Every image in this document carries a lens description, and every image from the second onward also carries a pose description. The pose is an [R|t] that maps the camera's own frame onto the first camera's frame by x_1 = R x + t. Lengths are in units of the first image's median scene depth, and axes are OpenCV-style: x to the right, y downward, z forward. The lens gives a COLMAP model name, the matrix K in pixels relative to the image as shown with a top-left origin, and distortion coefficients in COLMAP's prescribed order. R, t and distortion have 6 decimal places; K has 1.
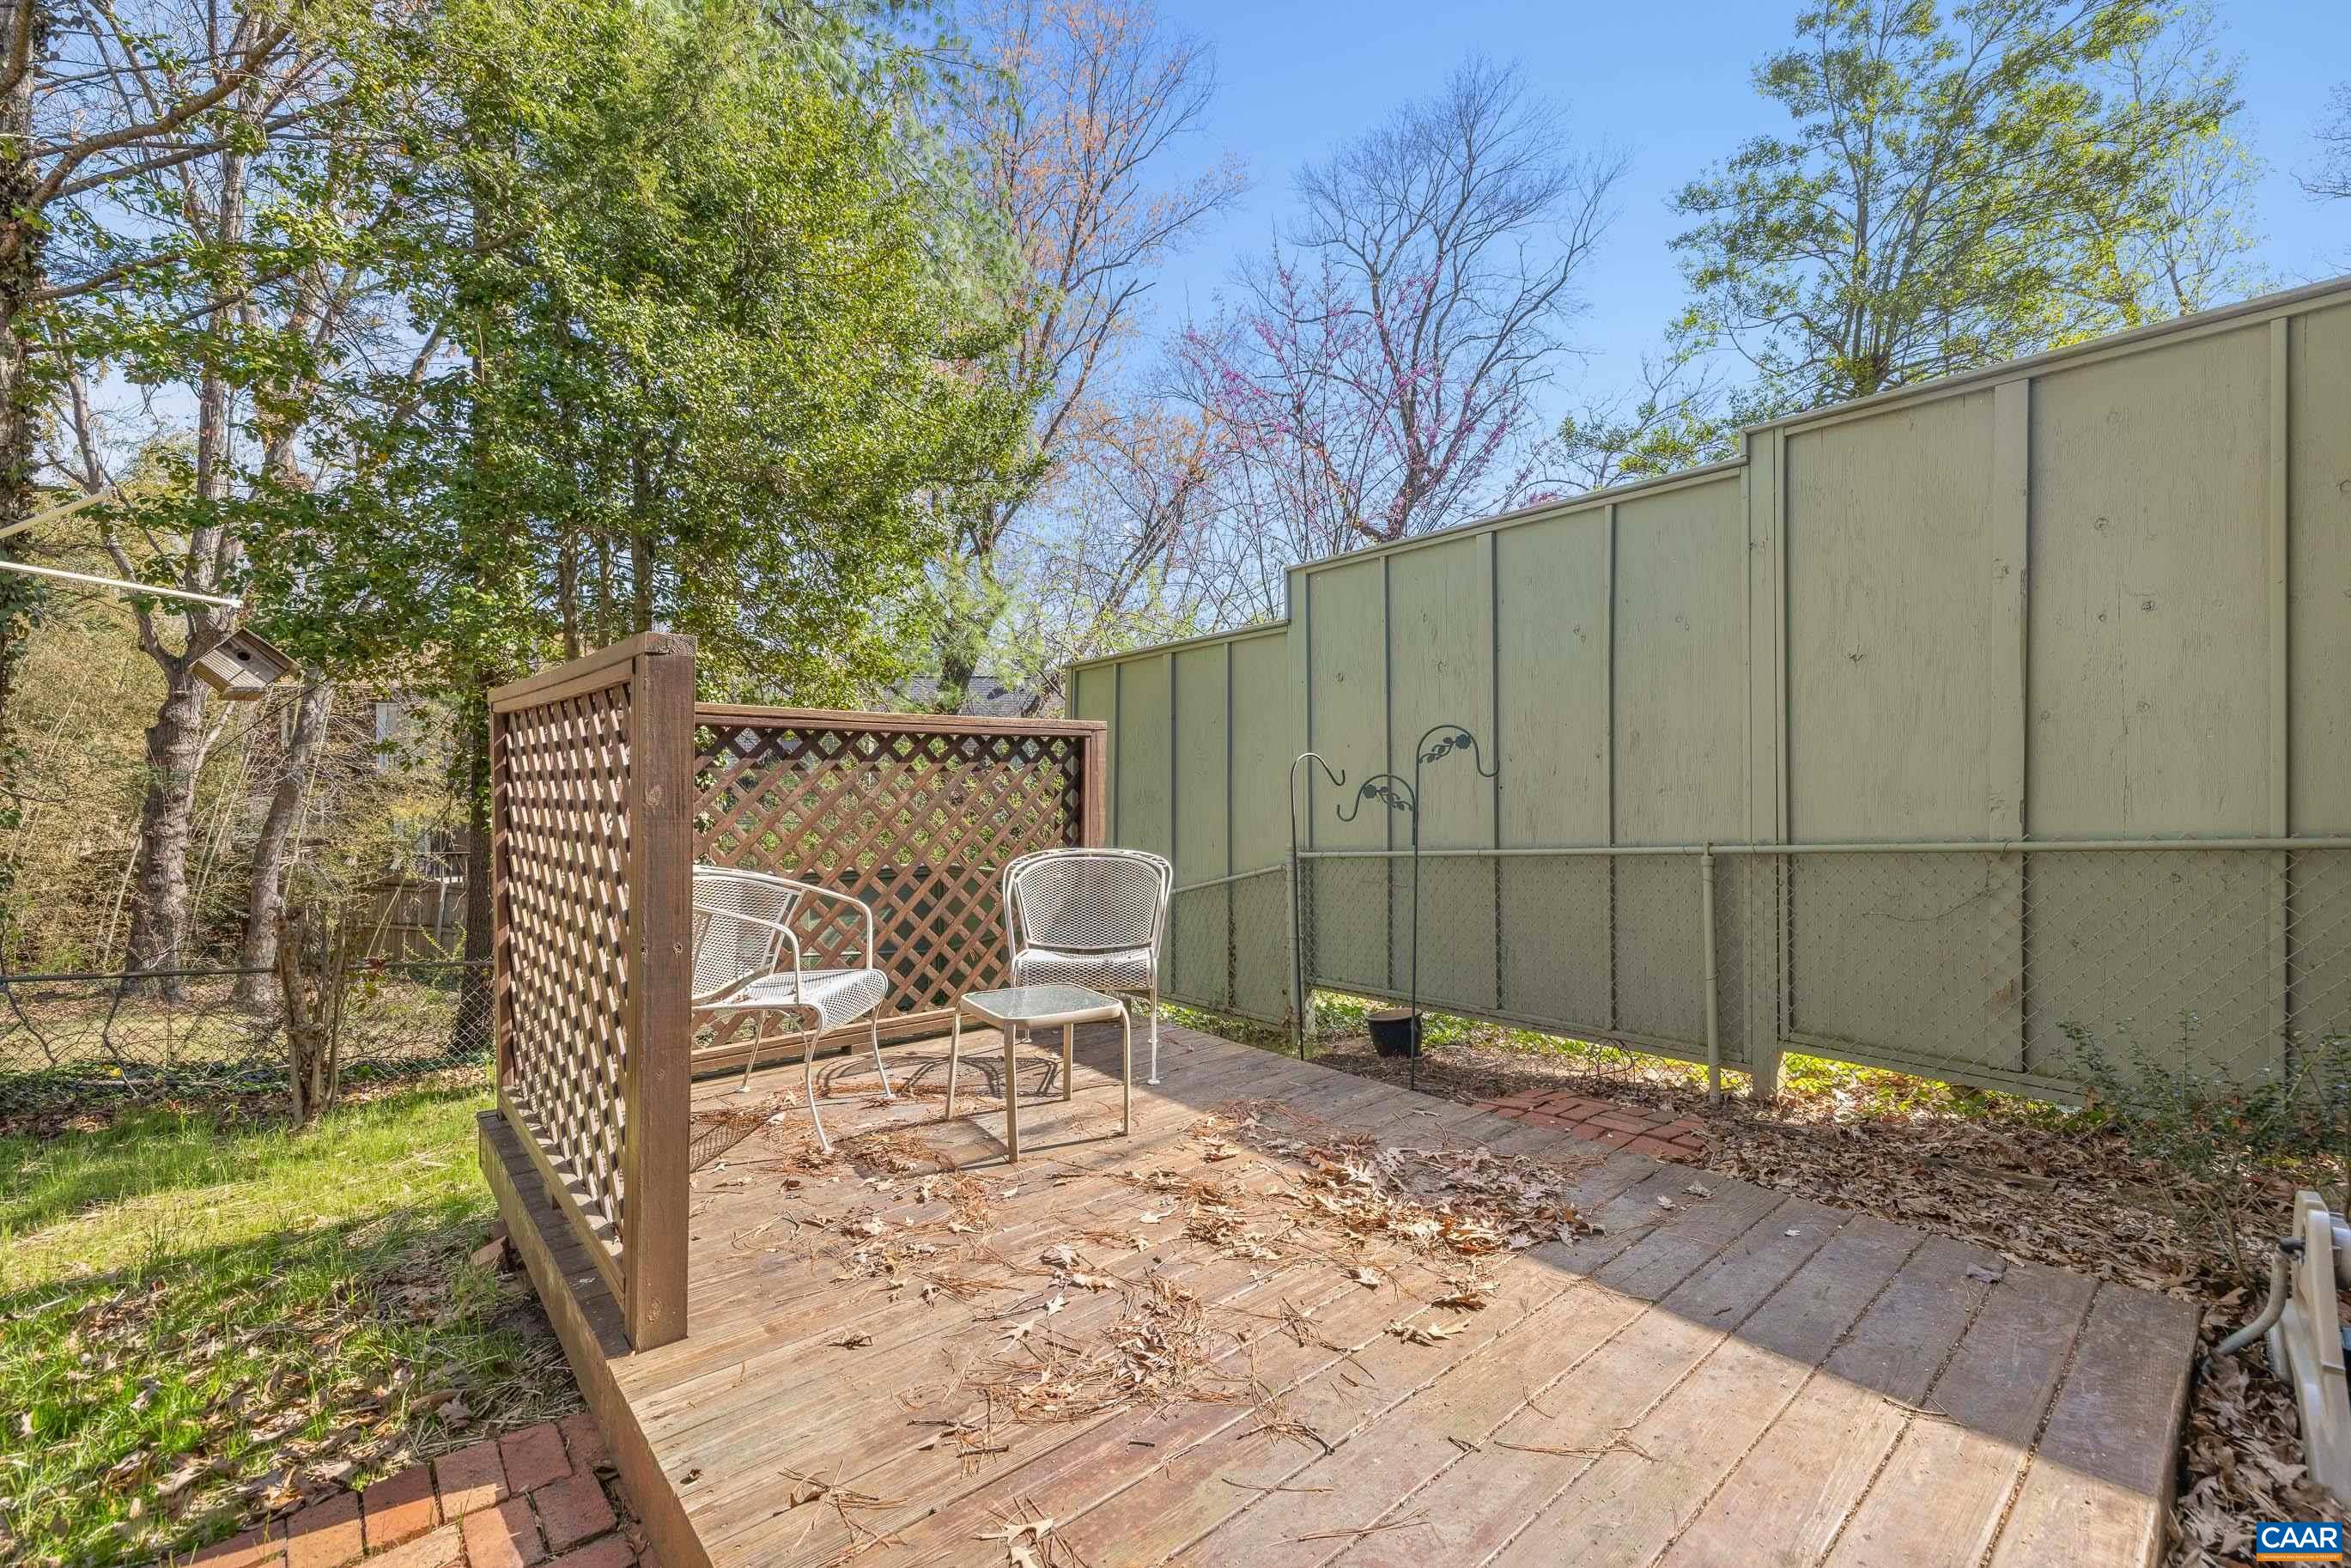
lens RADIAL K [[991.1, 0, 1175.5], [0, 991.1, 784.0], [0, 0, 1]] dist [-0.000758, -0.000053]
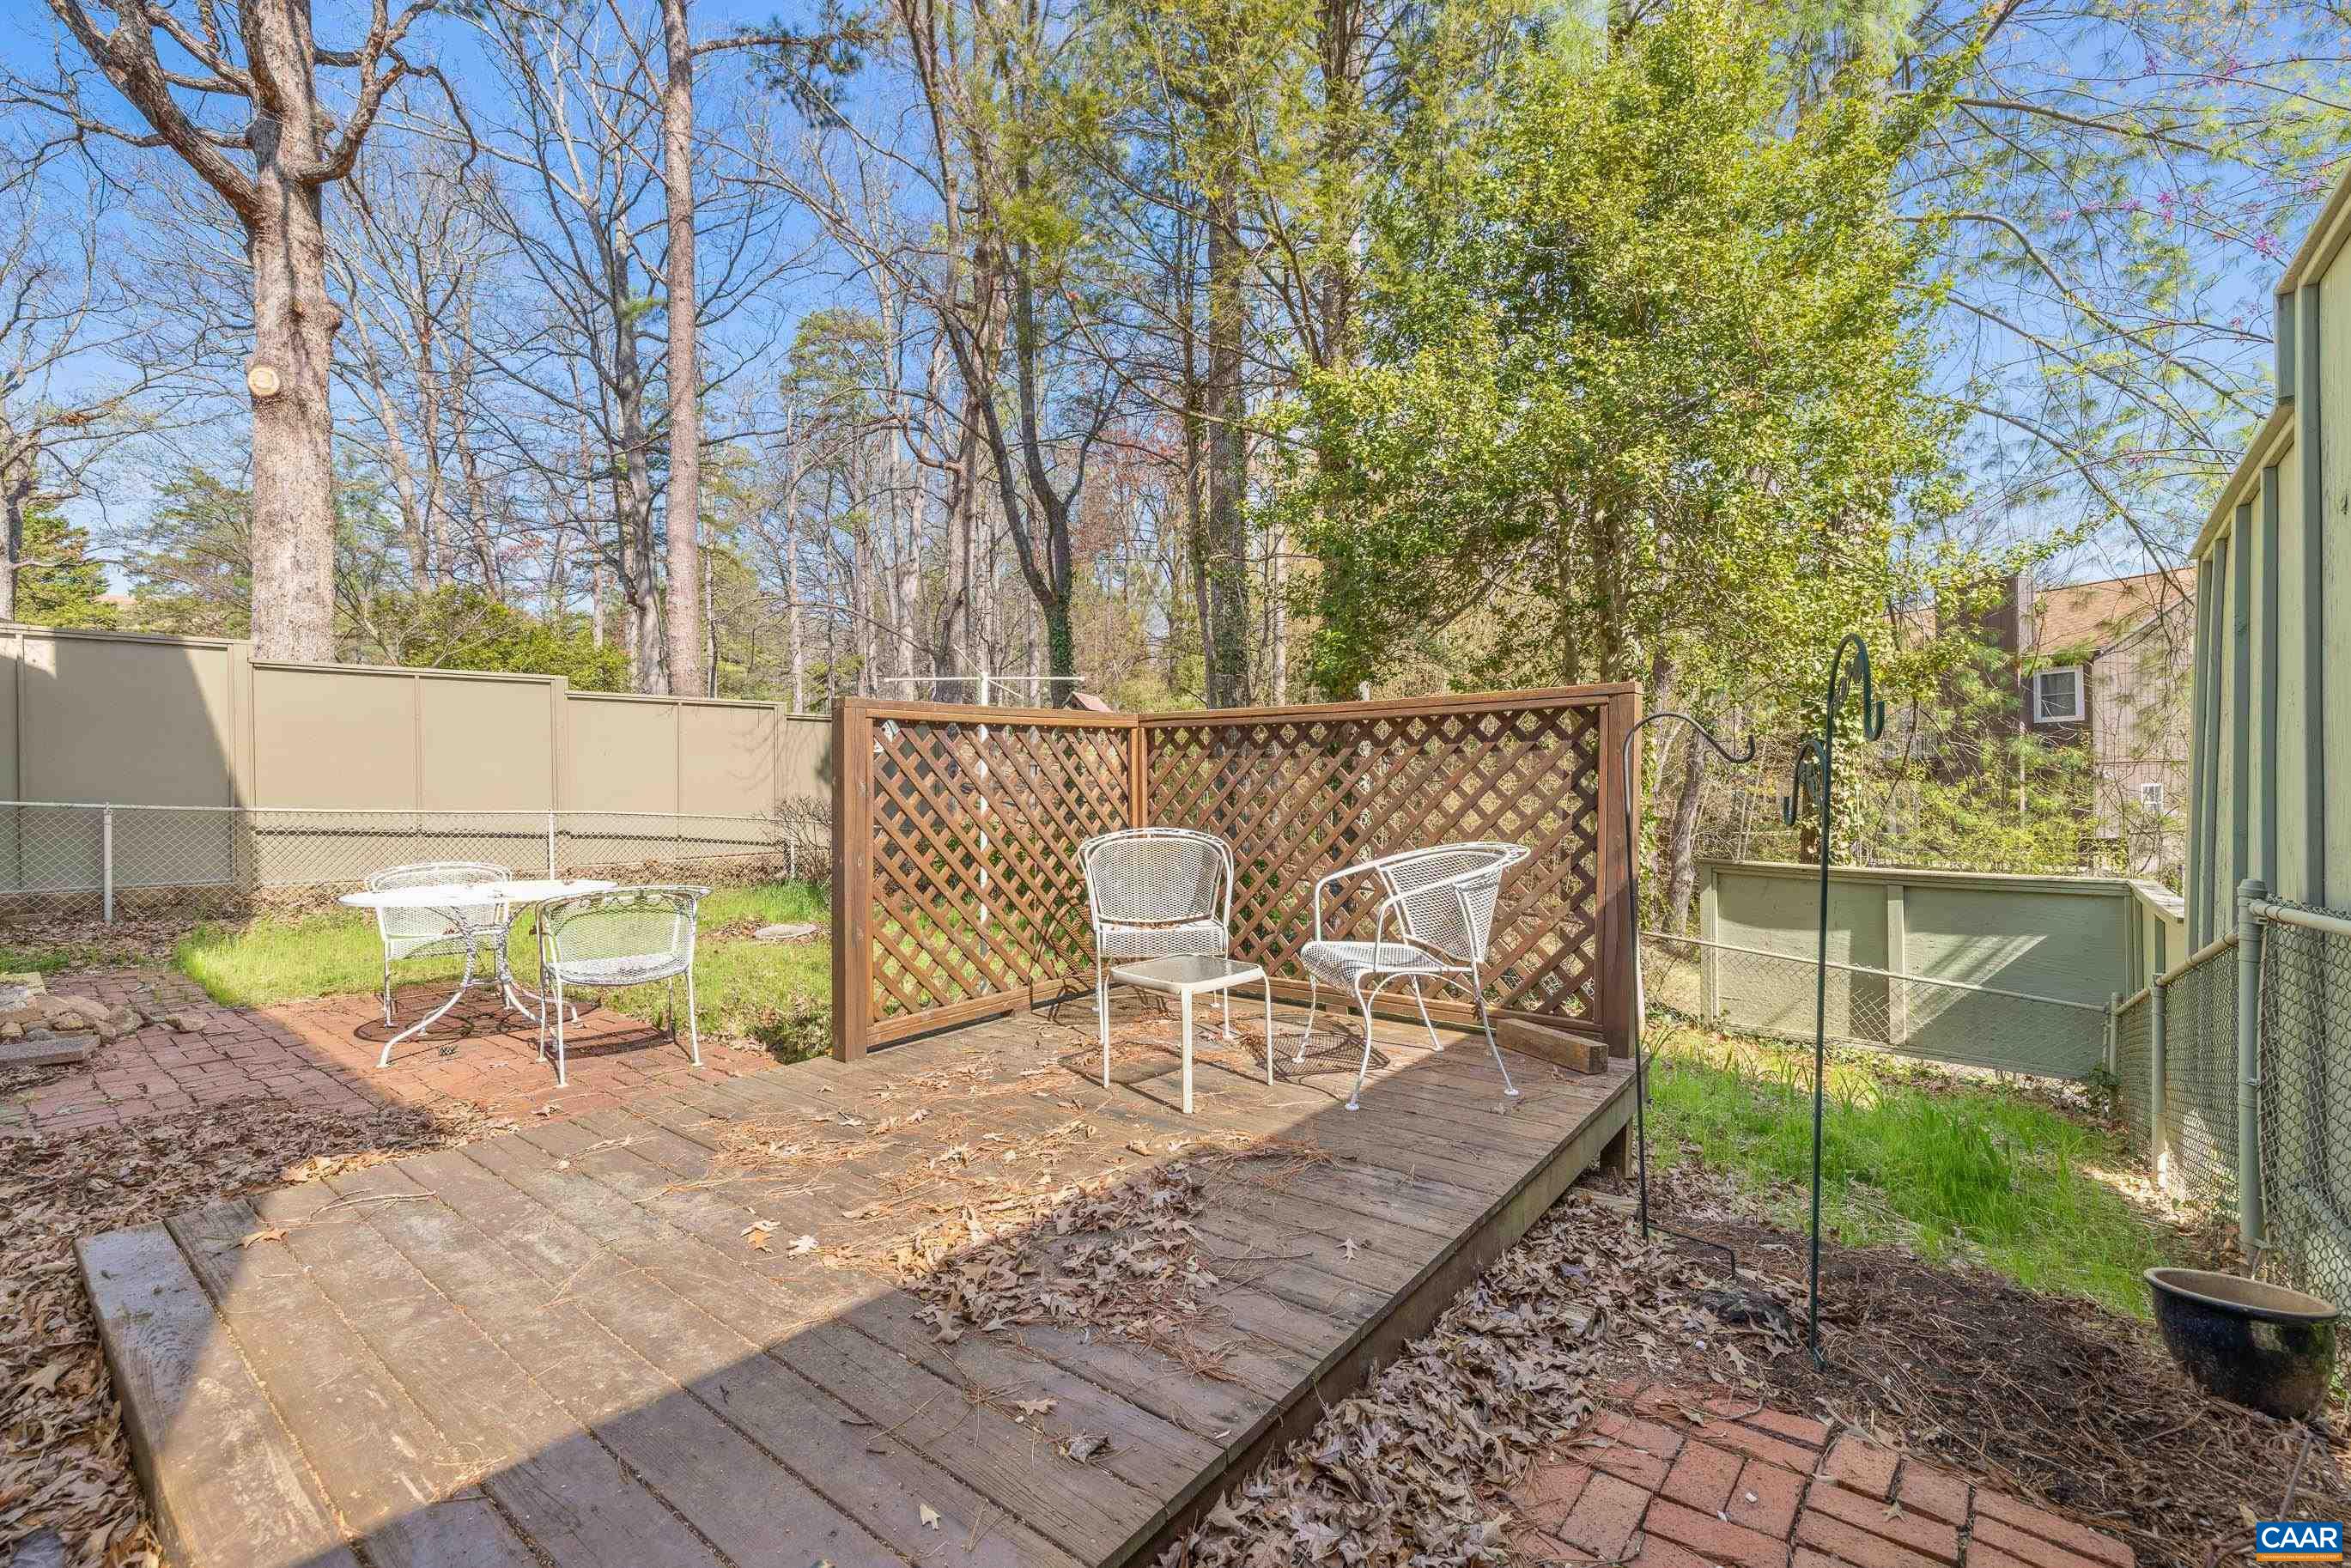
lens RADIAL K [[991.1, 0, 1175.5], [0, 991.1, 784.0], [0, 0, 1]] dist [-0.000758, -0.000053]
pose [[0.179250, 0.006684, -0.983781, 0.667153], [0.015187, 0.999839, 0.009560, 0.004218], [0.983686, -0.016654, 0.179120, 0.569604]]
